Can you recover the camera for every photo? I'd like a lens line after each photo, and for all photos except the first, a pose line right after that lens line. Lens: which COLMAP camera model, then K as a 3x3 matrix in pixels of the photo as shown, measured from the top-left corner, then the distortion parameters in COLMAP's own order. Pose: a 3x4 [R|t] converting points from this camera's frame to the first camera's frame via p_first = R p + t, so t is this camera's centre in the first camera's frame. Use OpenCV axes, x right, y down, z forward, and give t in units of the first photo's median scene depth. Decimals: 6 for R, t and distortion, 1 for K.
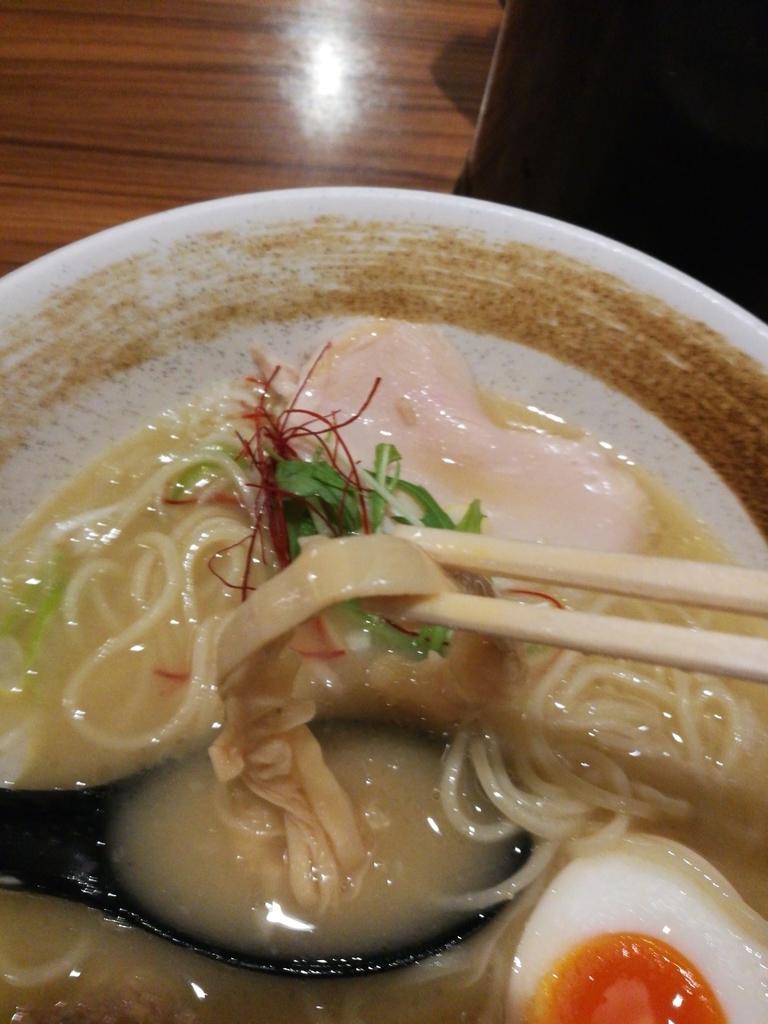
lens RADIAL K [[813.3, 0, 390.2], [0, 813.3, 537.6], [0, 0, 1]] dist [-0.057039, 0.020516]
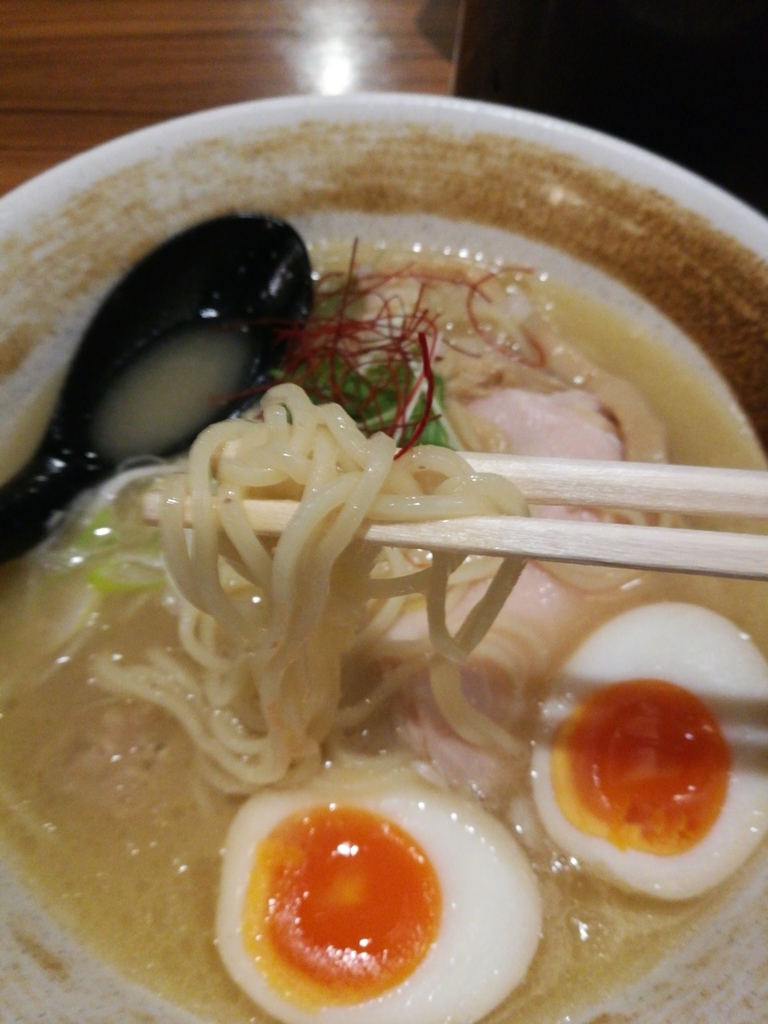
lens RADIAL K [[813.3, 0, 390.7], [0, 813.3, 509.2], [0, 0, 1]] dist [-0.057039, 0.020516]
pose [[0.997811, -0.055340, -0.036192, 0.042890], [0.054608, 0.998289, -0.020926, 0.166941], [0.037288, 0.018904, 0.999126, -0.099434]]
